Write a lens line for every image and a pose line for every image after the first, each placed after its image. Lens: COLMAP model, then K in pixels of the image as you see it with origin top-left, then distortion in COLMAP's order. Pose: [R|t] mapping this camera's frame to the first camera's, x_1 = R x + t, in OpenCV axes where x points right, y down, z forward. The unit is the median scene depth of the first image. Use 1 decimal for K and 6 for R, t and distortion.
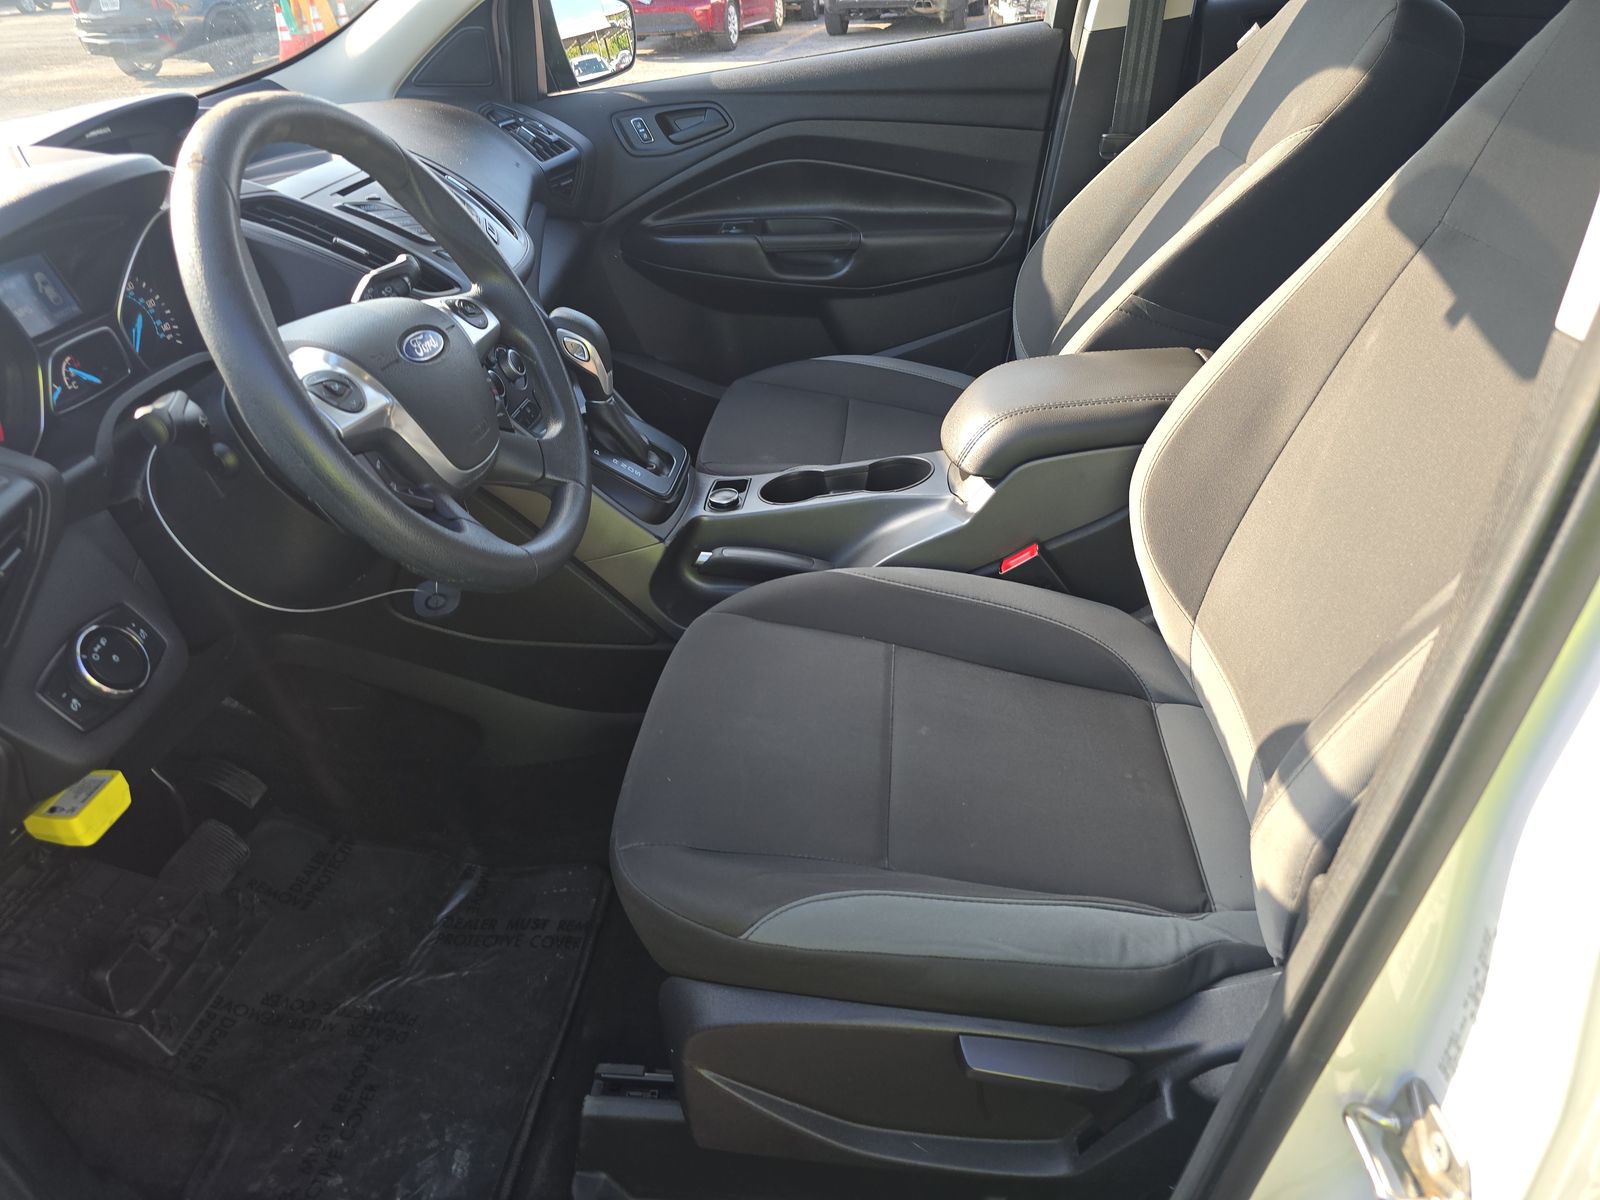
lens RADIAL K [[1067.0, 0, 799.1], [0, 1067.0, 605.3], [0, 0, 1]] dist [-0.010354, -0.010177]
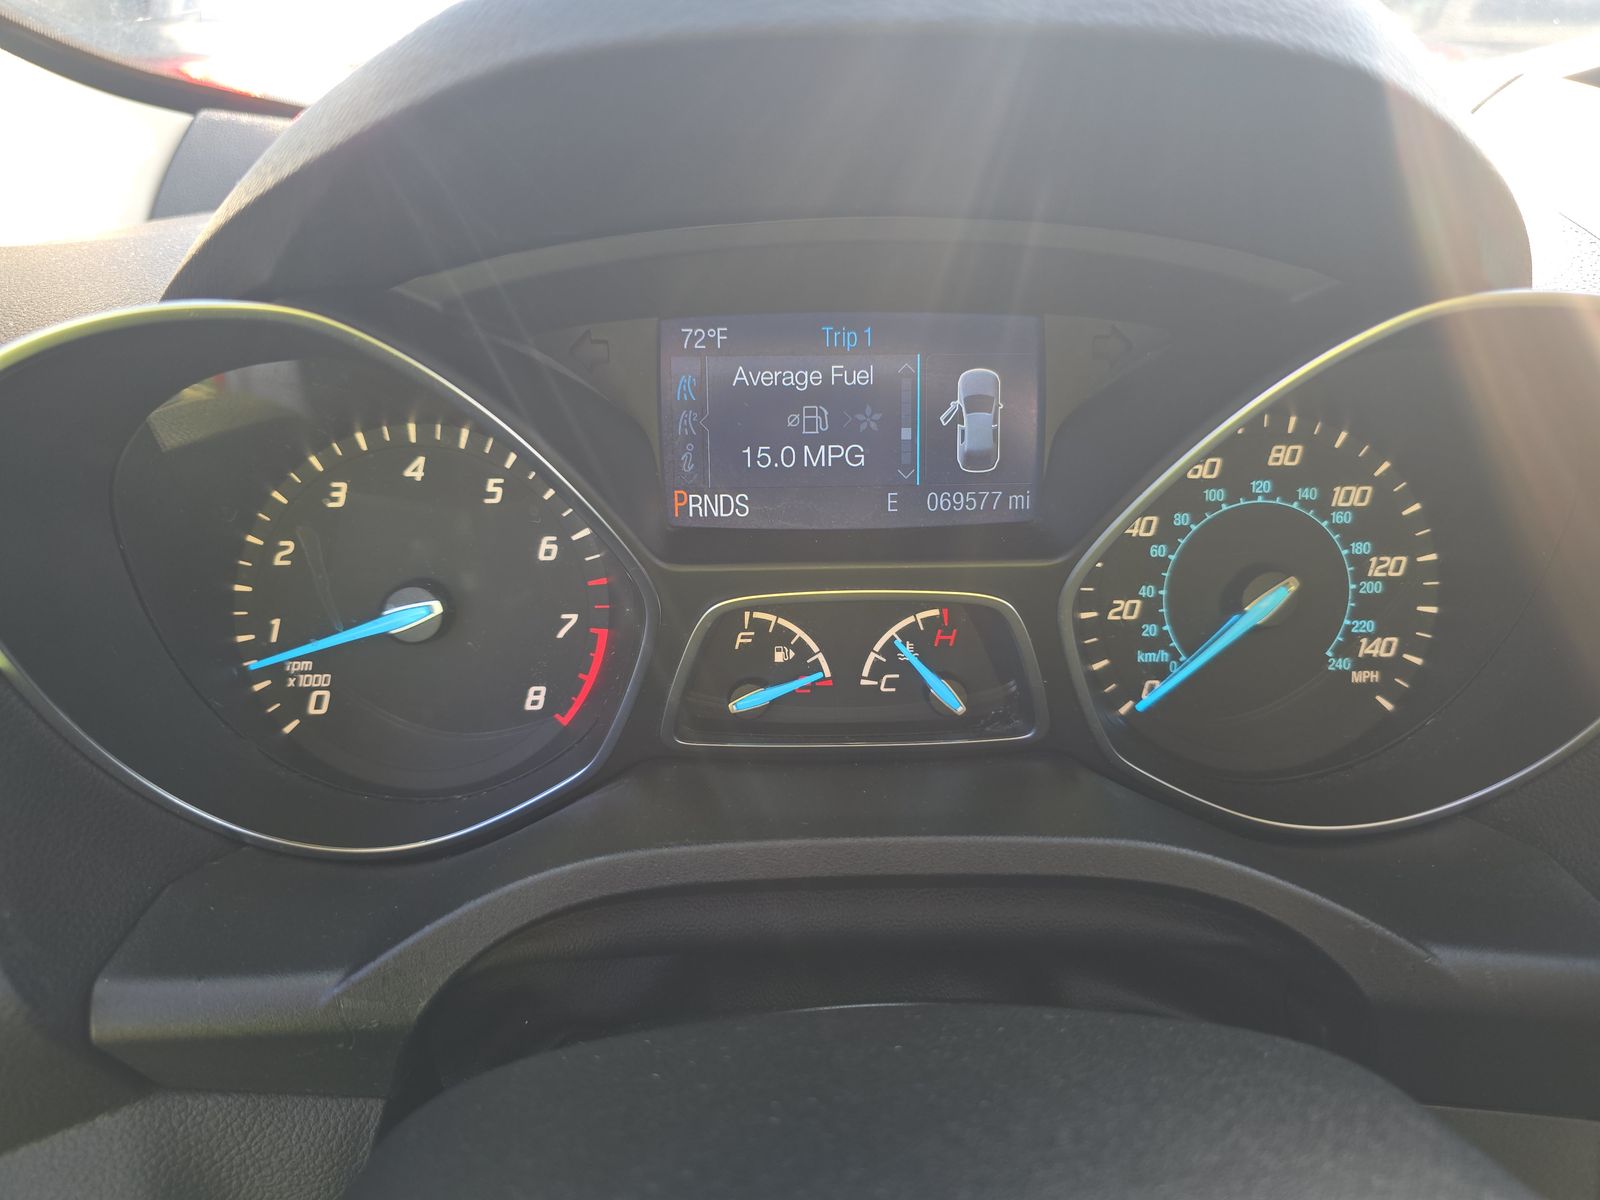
lens RADIAL K [[1067.0, 0, 792.2], [0, 1067.0, 597.3], [0, 0, 1]] dist [-0.010354, -0.010177]
pose [[0.132357, 0.480084, -0.867180, -0.363960], [-0.518110, 0.779352, 0.352382, -0.295689], [0.845011, 0.402654, 0.351889, 0.749423]]
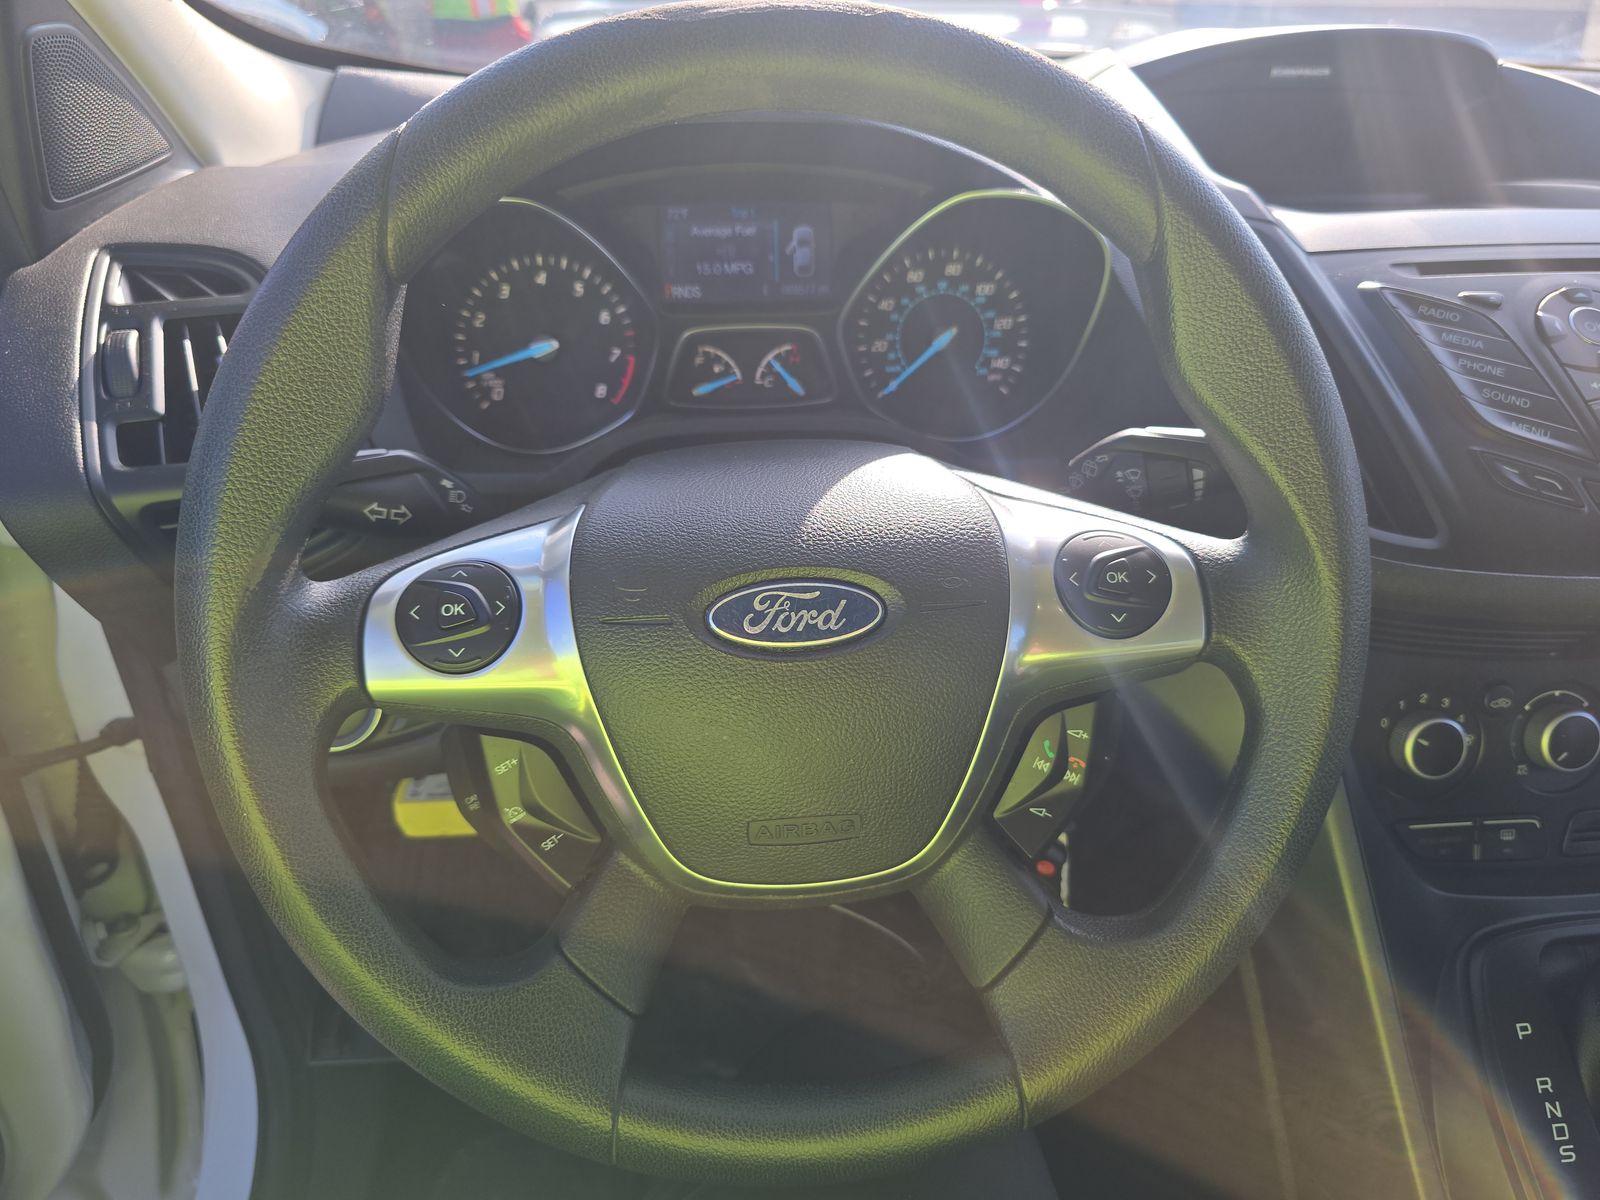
lens RADIAL K [[1067.0, 0, 795.3], [0, 1067.0, 612.1], [0, 0, 1]] dist [-0.010354, -0.010177]
pose [[0.188072, 0.568223, -0.801094, -0.015795], [-0.522431, 0.748563, 0.408312, -0.350723], [0.831682, 0.341724, 0.437642, 0.669114]]
